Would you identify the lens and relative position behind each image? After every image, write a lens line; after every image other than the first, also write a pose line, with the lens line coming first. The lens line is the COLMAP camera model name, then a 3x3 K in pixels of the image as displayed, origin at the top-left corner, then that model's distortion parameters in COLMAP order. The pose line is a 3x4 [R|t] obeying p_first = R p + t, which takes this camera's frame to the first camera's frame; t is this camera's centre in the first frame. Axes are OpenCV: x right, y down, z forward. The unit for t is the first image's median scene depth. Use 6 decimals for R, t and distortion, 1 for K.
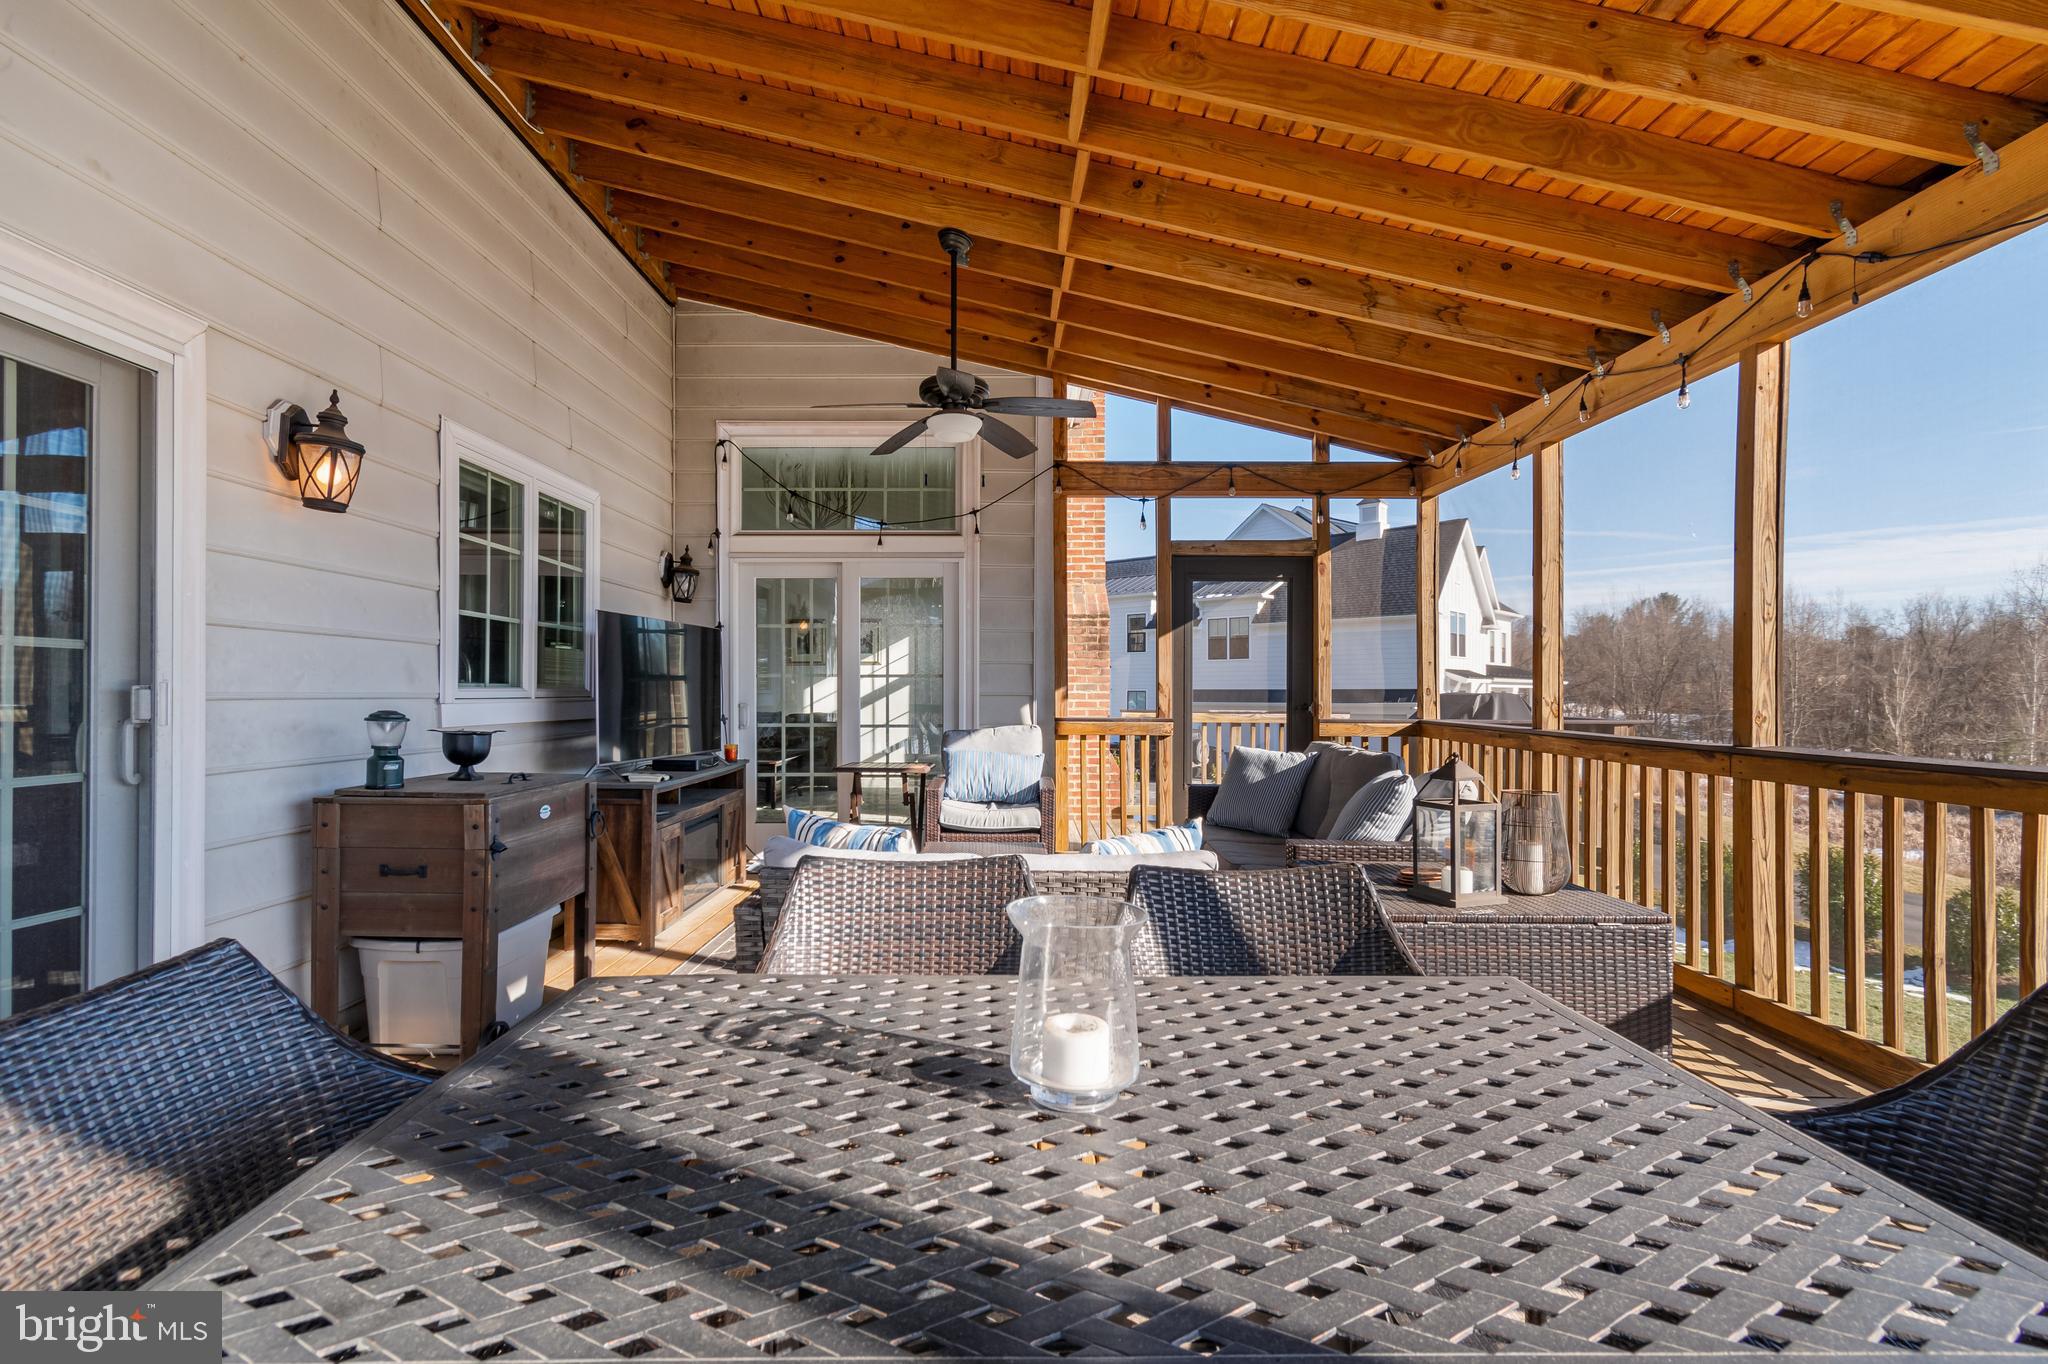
lens RADIAL K [[931.5, 0, 1003.1], [0, 931.5, 694.8], [0, 0, 1]] dist [0.005372, -0.000719]
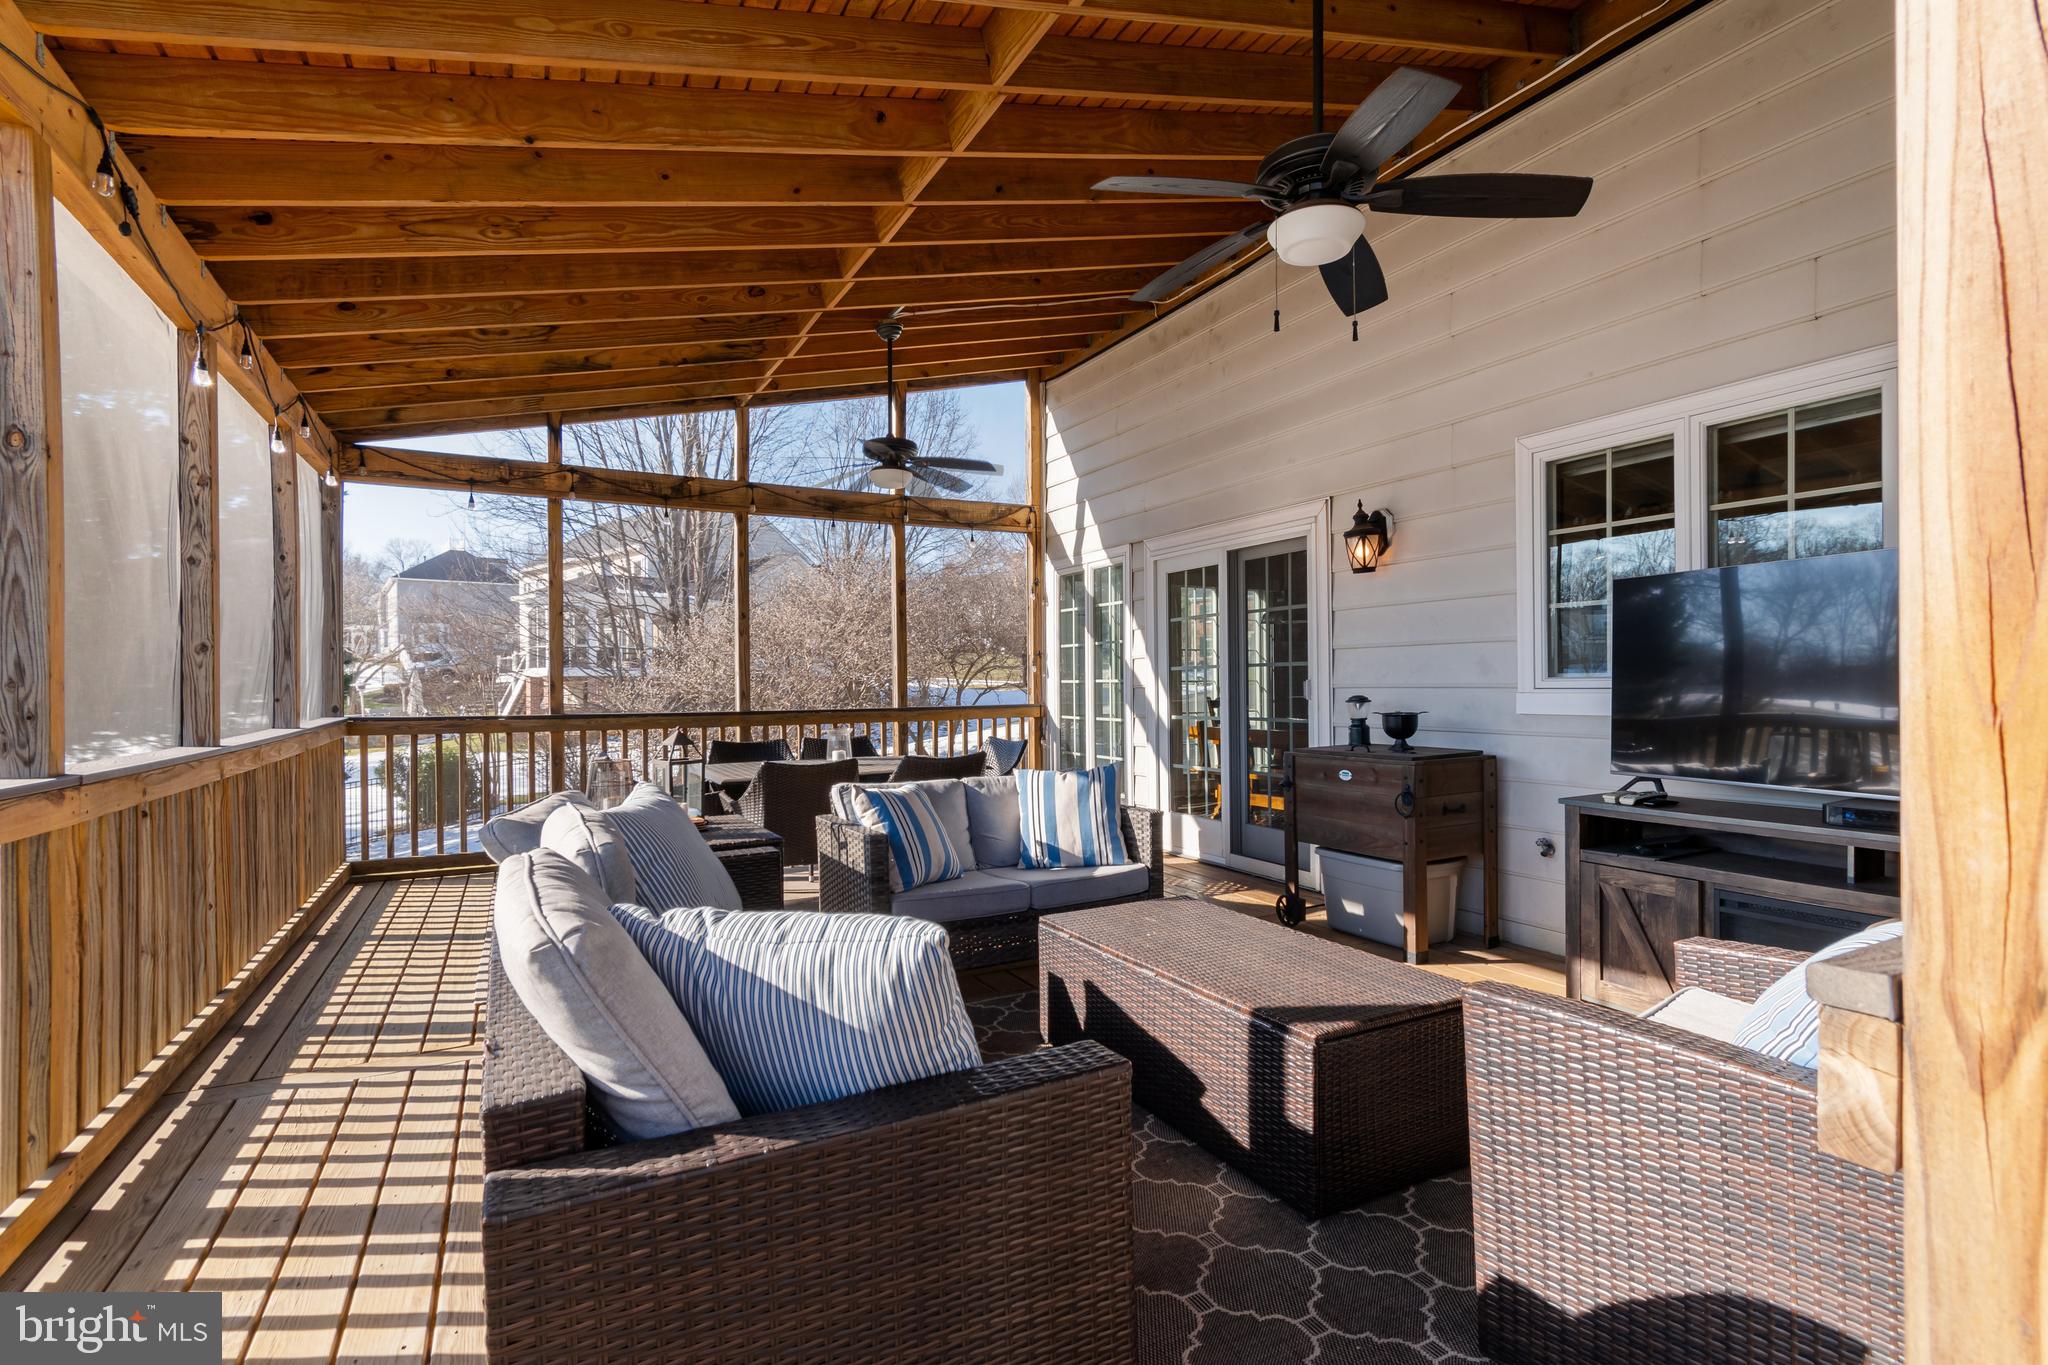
lens RADIAL K [[931.5, 0, 989.0], [0, 931.5, 682.1], [0, 0, 1]] dist [0.005372, -0.000719]
pose [[-0.891052, 0.001904, -0.453897, 0.323252], [0.003610, 0.999989, -0.002892, -0.001668], [0.453887, -0.004216, -0.891050, 1.152664]]
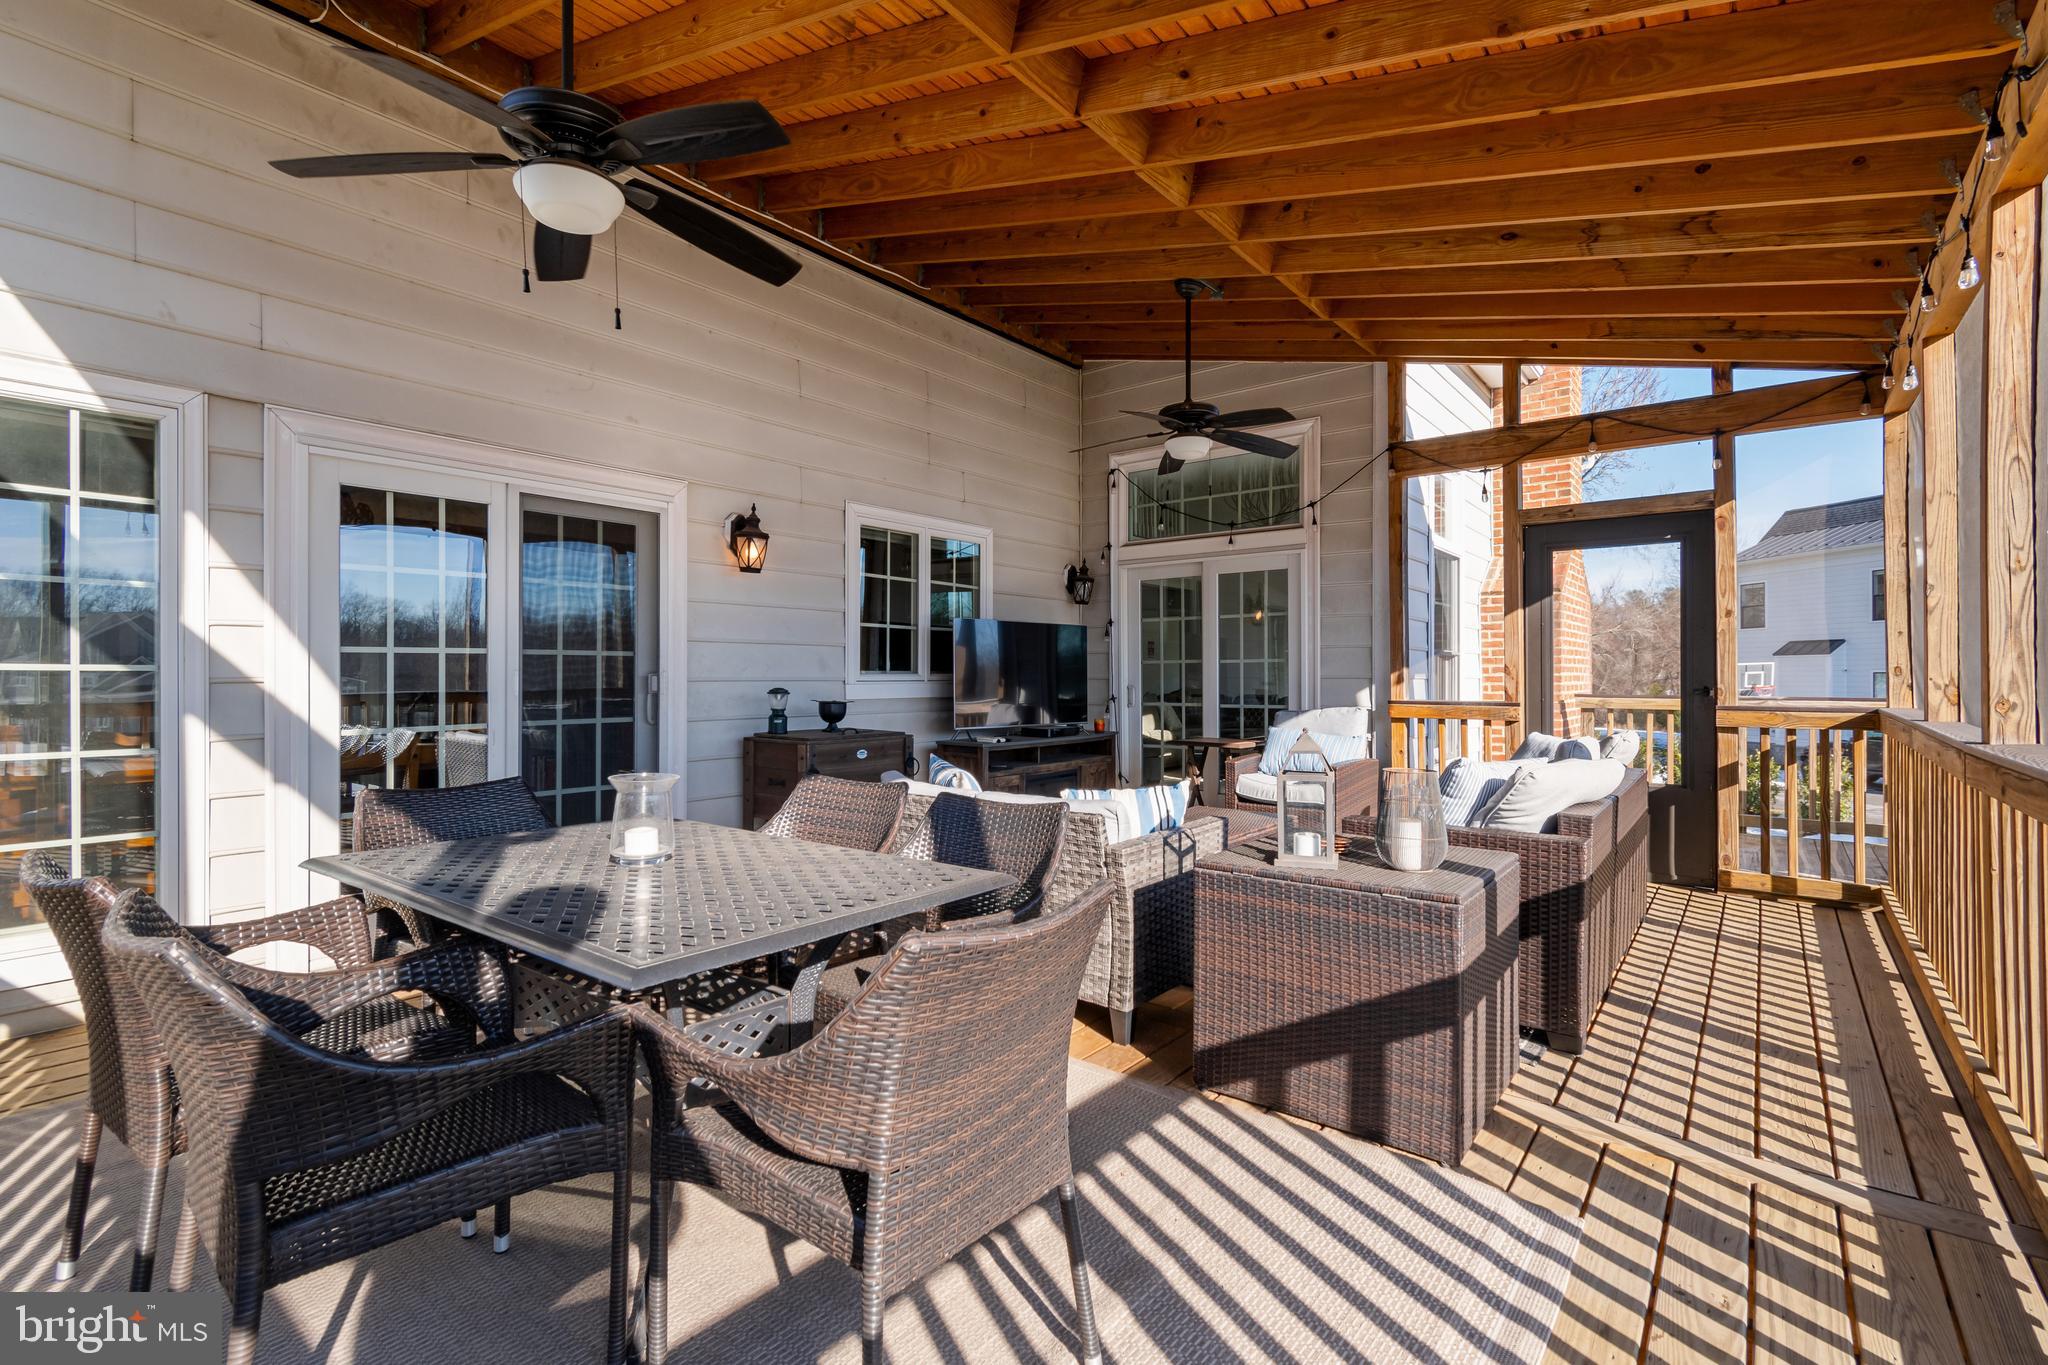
lens RADIAL K [[931.5, 0, 1033.8], [0, 931.5, 671.5], [0, 0, 1]] dist [0.005372, -0.000719]
pose [[0.789859, -0.007665, -0.613240, 0.405622], [0.002244, 0.999951, -0.009609, 0.002567], [0.613284, 0.006214, 0.789838, -0.026034]]
